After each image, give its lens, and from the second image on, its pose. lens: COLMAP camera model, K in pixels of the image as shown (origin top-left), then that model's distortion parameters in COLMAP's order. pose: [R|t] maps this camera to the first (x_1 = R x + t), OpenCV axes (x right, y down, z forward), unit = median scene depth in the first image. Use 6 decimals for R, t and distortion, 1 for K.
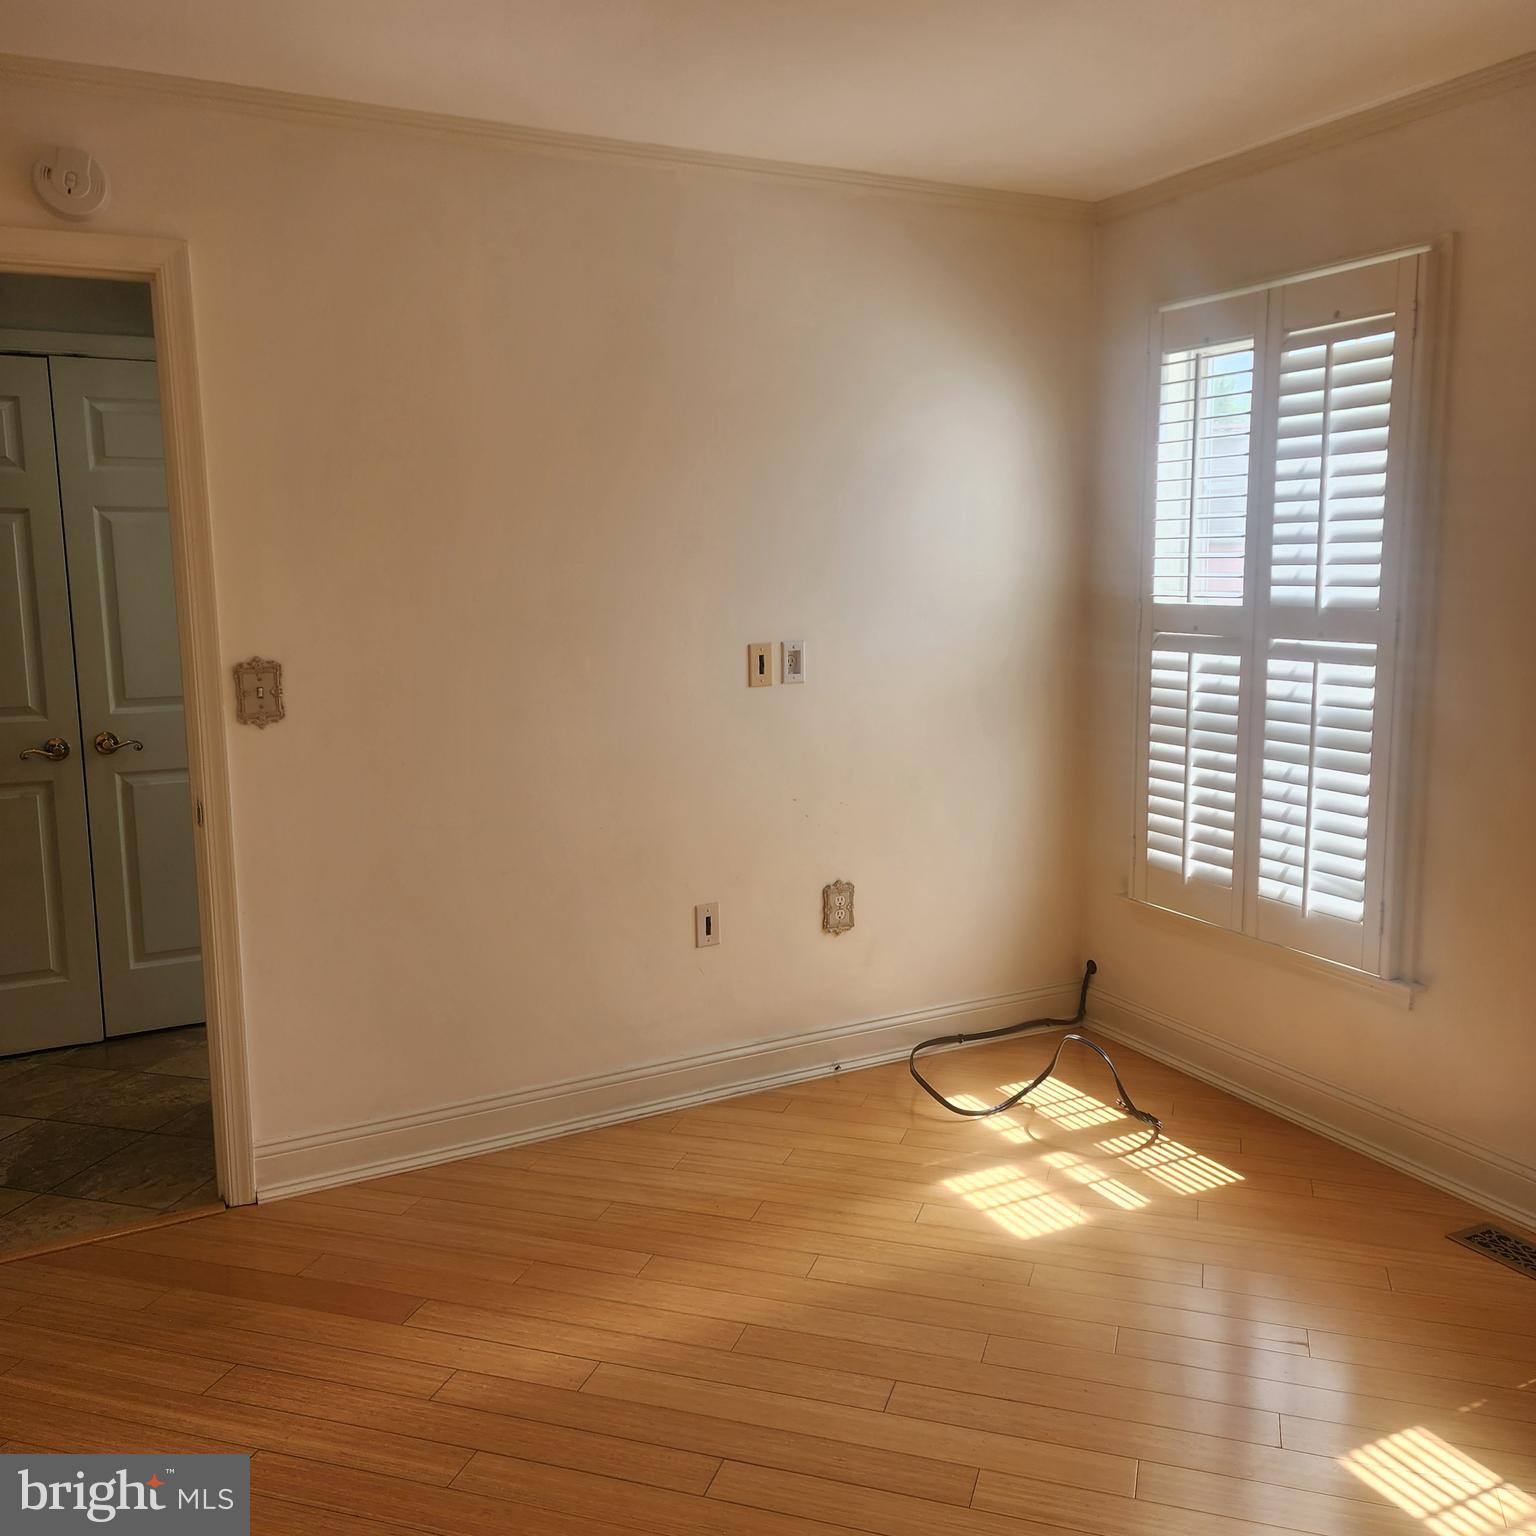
lens RADIAL K [[1366.3, 0, 774.9], [0, 1366.3, 766.9], [0, 0, 1]] dist [0.091780, -0.105839]
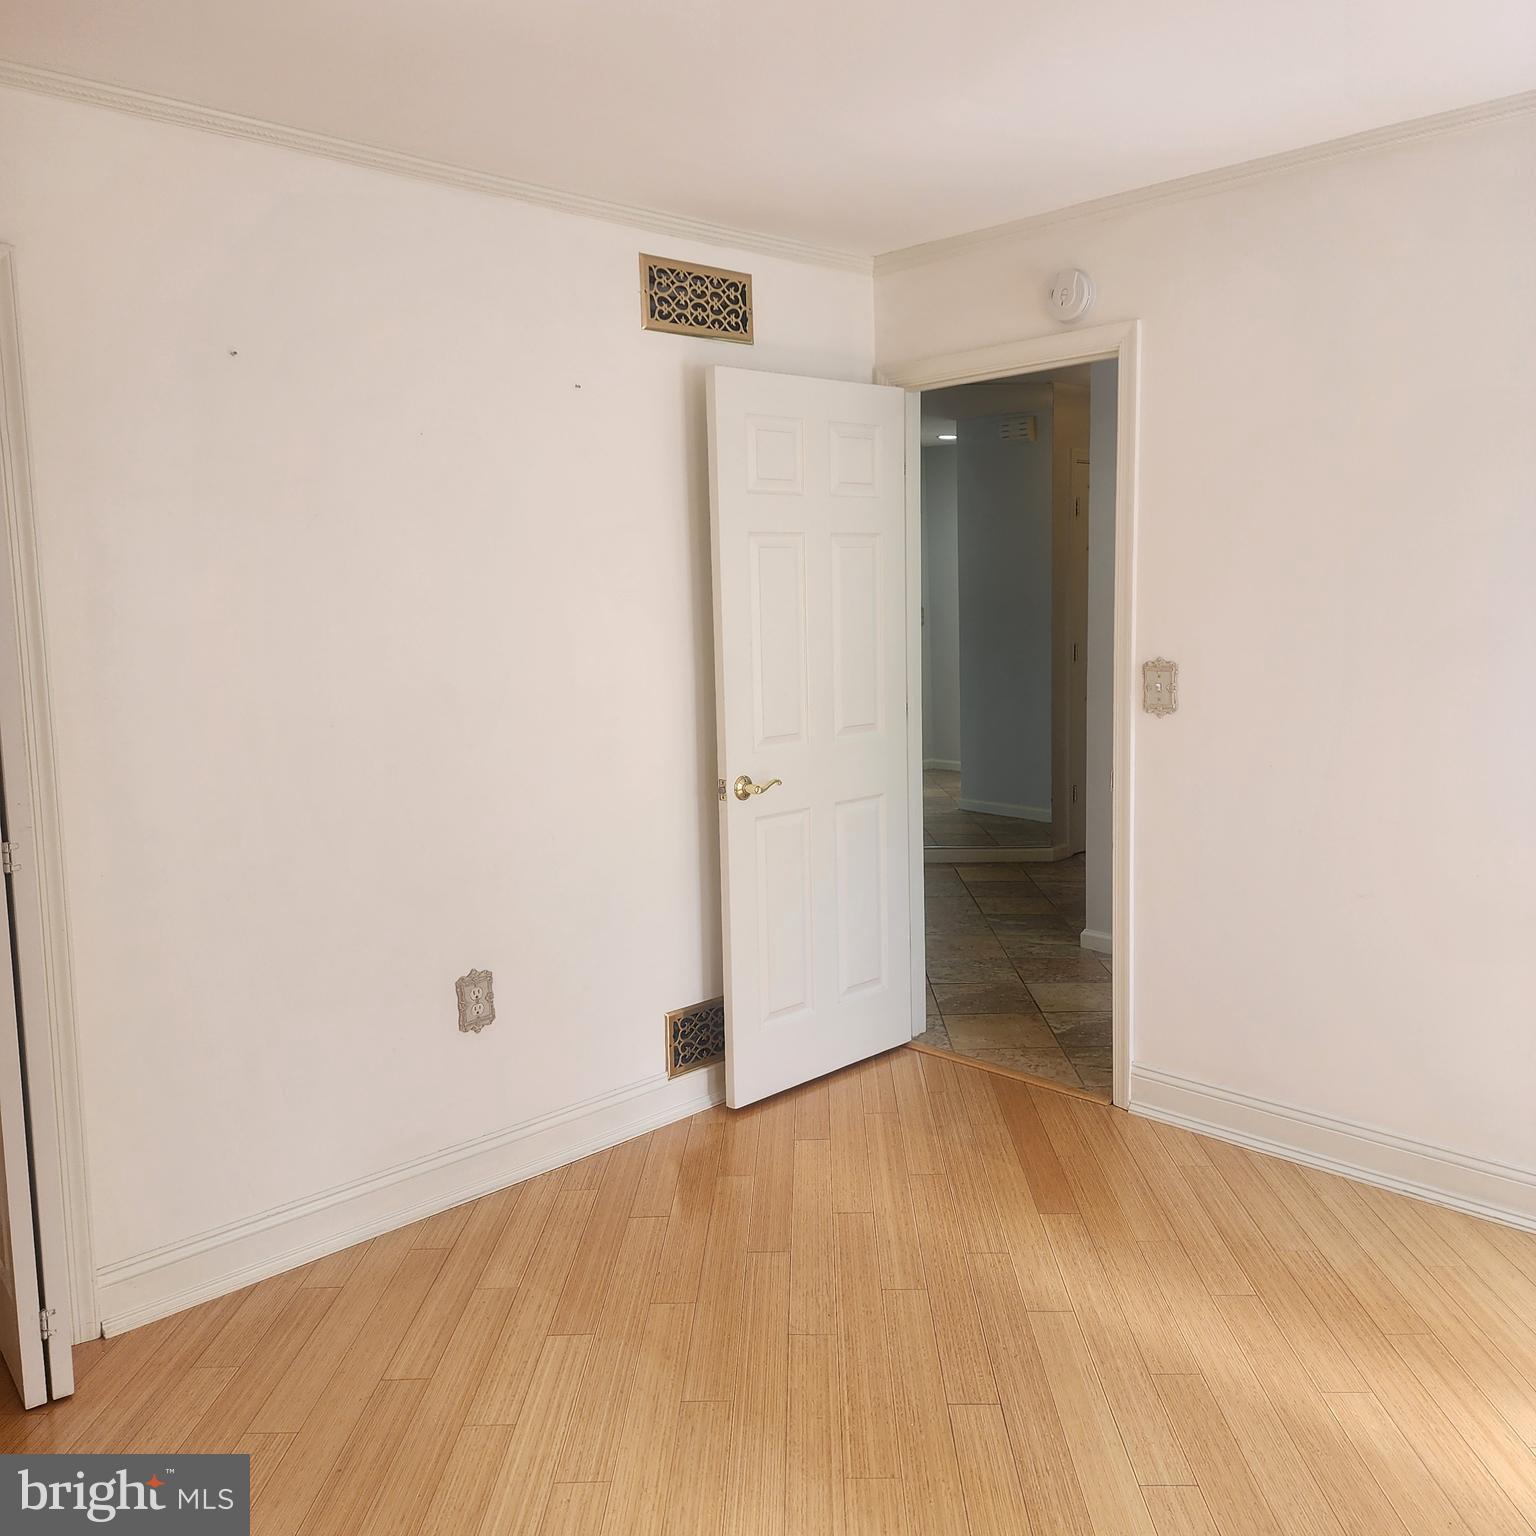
lens RADIAL K [[1366.3, 0, 775.0], [0, 1366.3, 766.2], [0, 0, 1]] dist [0.091780, -0.105839]
pose [[0.273371, 0.131640, -0.952858, 0.668895], [-0.127815, 0.986779, 0.099657, -0.062290], [0.953379, 0.094546, 0.286582, 0.352873]]
